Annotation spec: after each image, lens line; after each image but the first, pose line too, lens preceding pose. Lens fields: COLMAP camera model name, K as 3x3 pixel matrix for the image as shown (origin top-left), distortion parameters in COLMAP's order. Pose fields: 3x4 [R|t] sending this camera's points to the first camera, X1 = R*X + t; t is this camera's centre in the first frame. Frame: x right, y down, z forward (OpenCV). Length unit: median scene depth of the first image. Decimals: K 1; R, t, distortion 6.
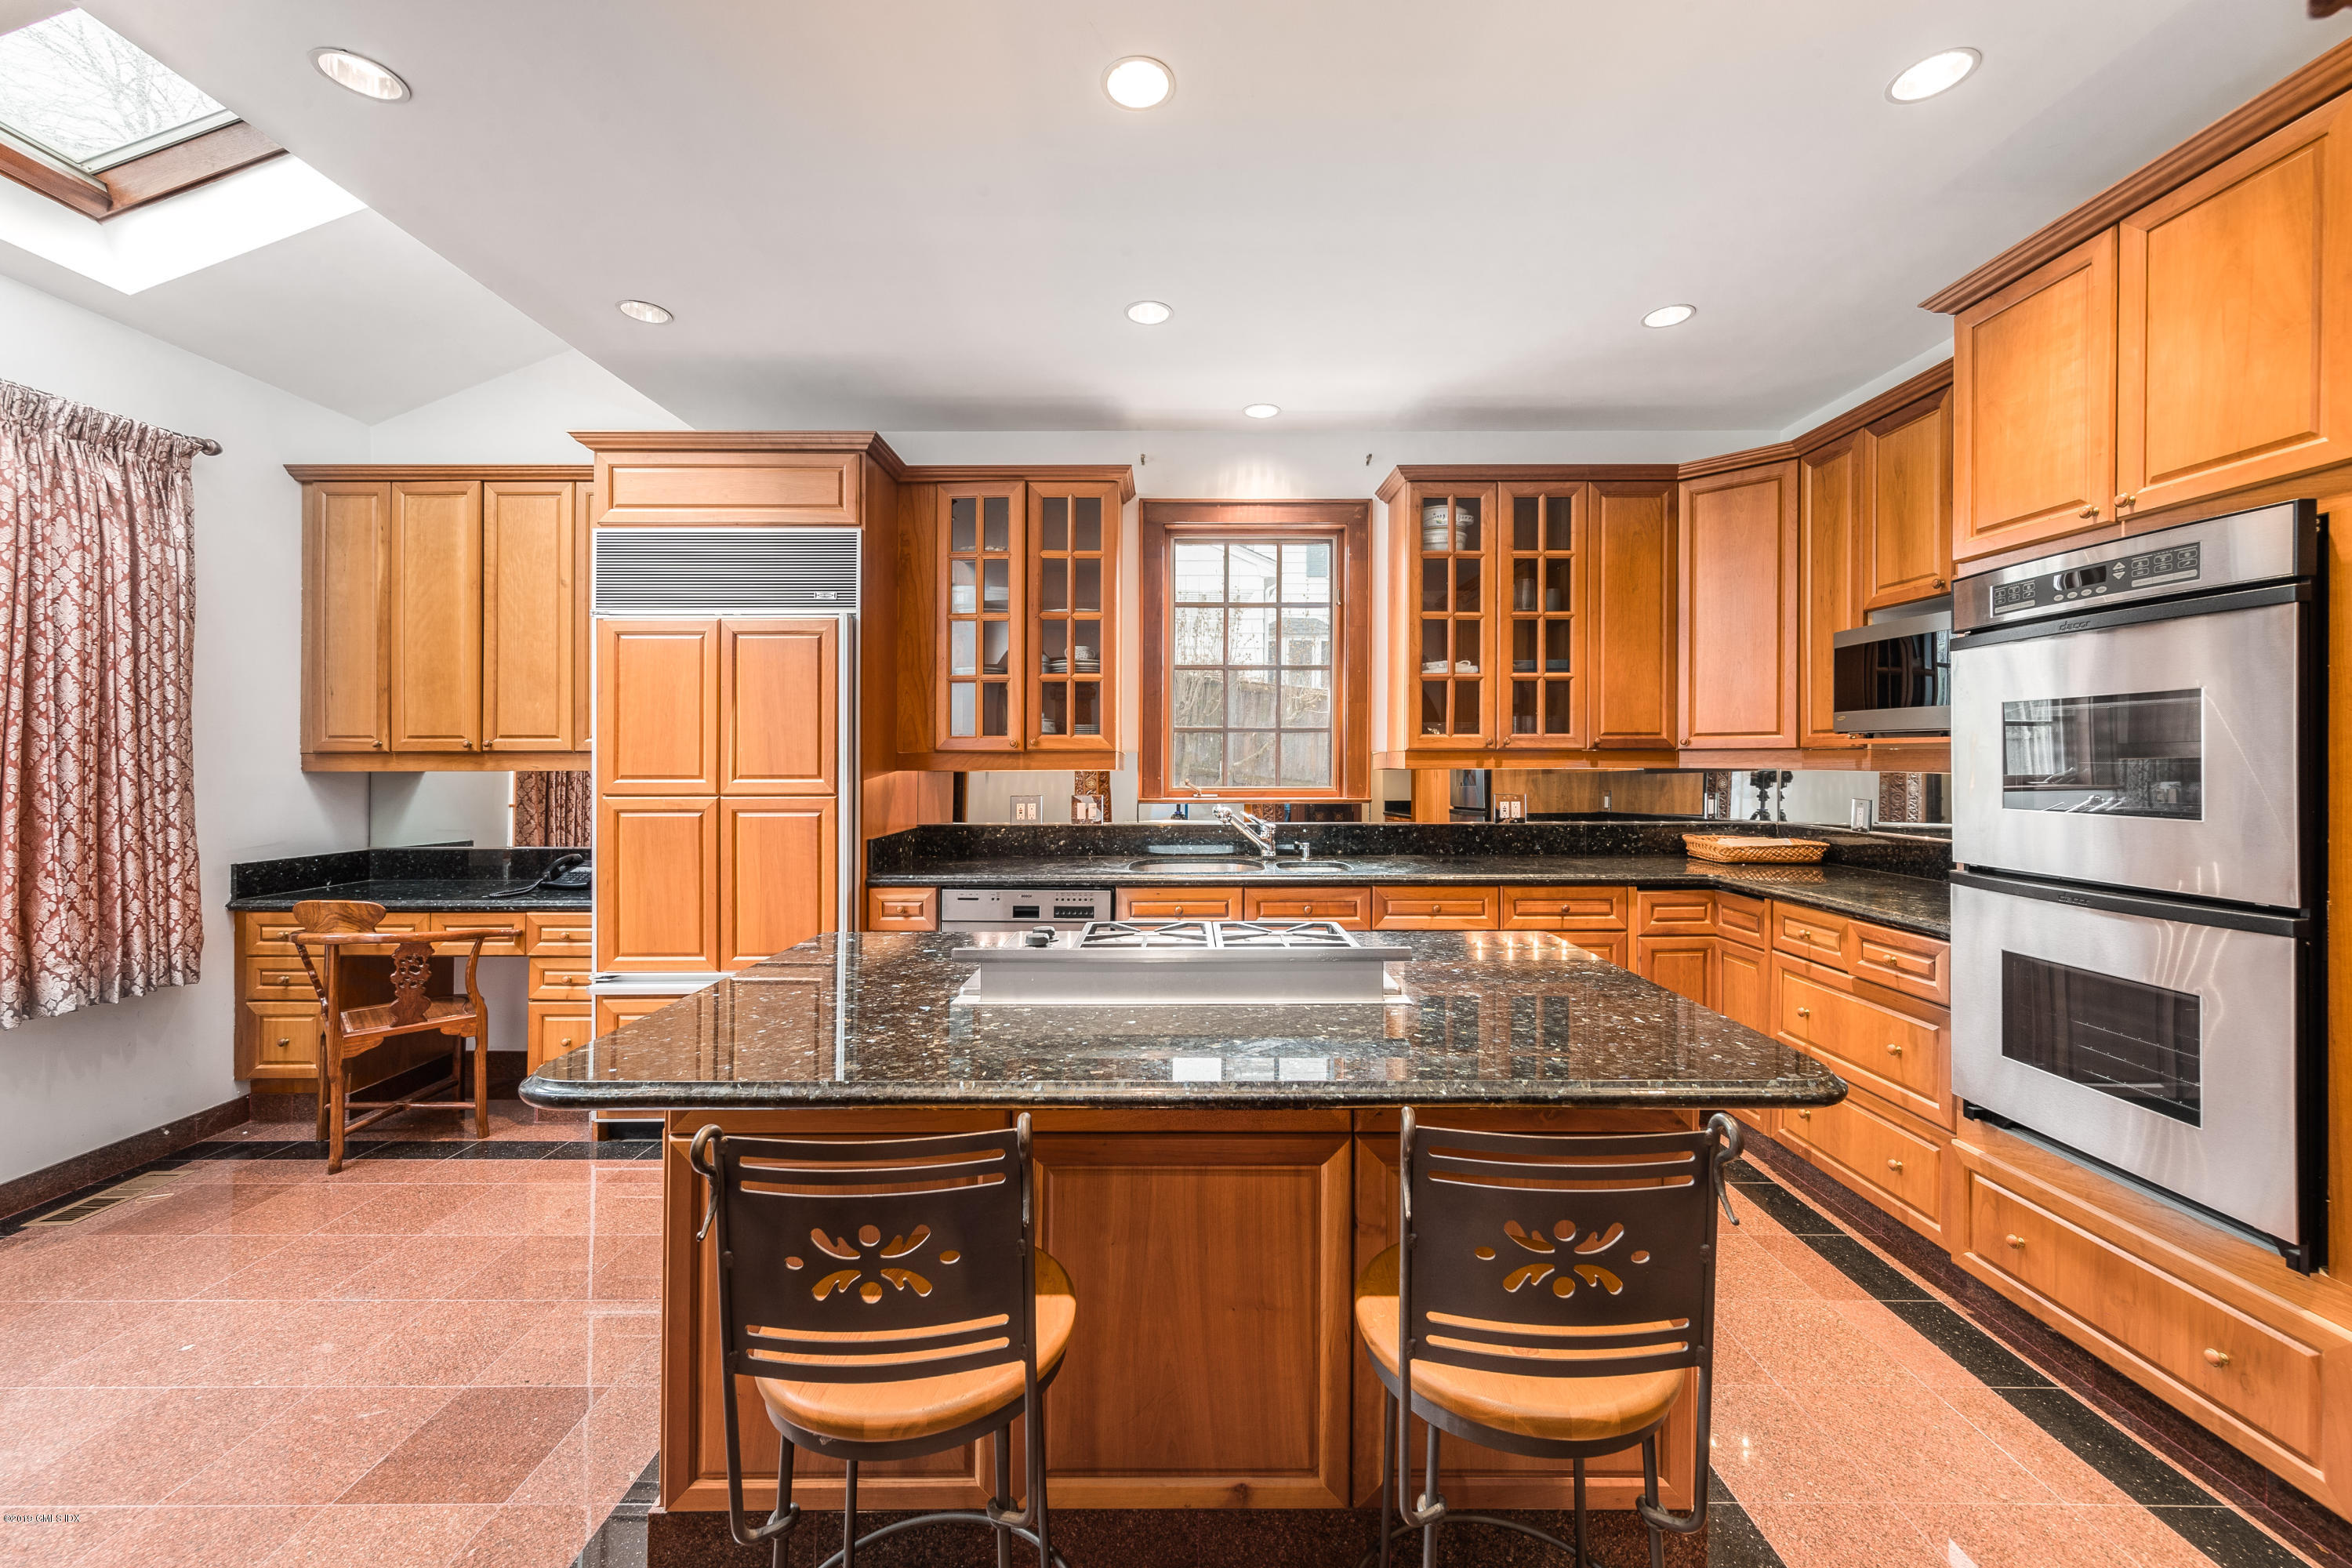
lens RADIAL K [[920.7, 0, 1179.6], [0, 920.7, 764.9], [0, 0, 1]] dist [0.001334, 0.000102]
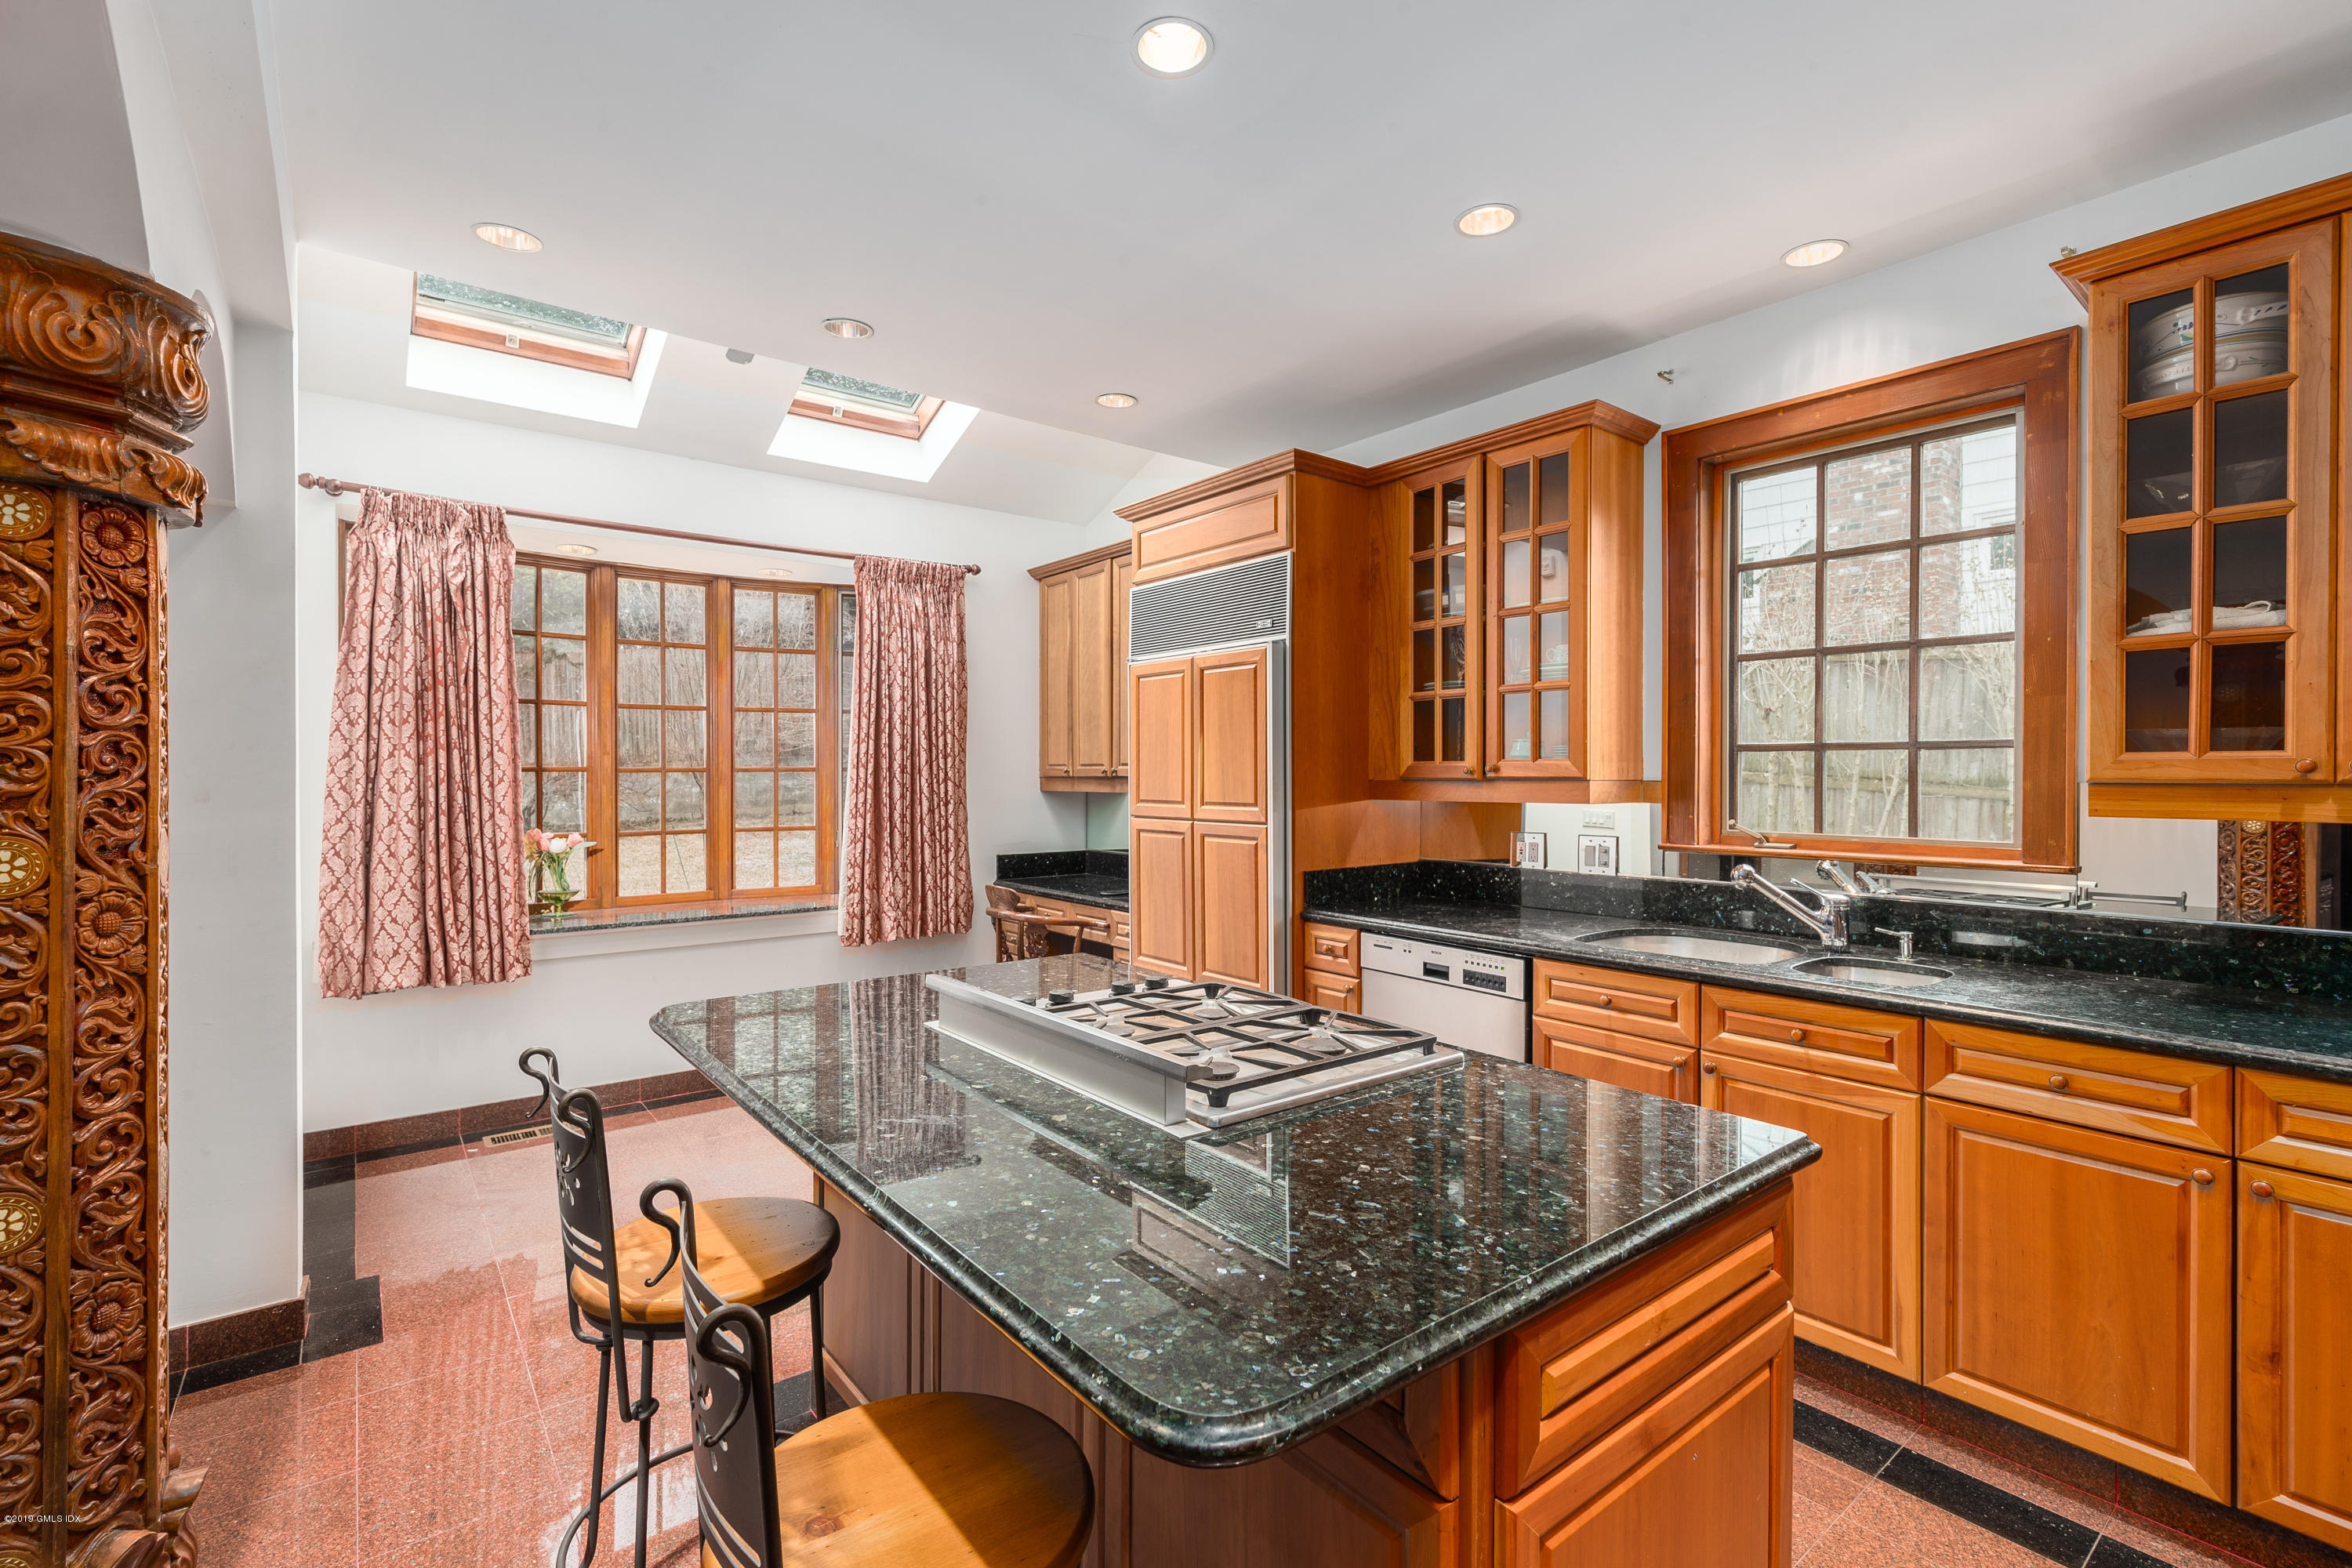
lens RADIAL K [[1048.6, 0, 1176.0], [0, 1048.6, 784.0], [0, 0, 1]] dist [-0.000825, 0.000167]
pose [[0.614852, 0.010762, -0.788569, 0.443281], [-0.004982, 0.999940, 0.009762, -0.020541], [0.788626, -0.002074, 0.614869, 0.219099]]
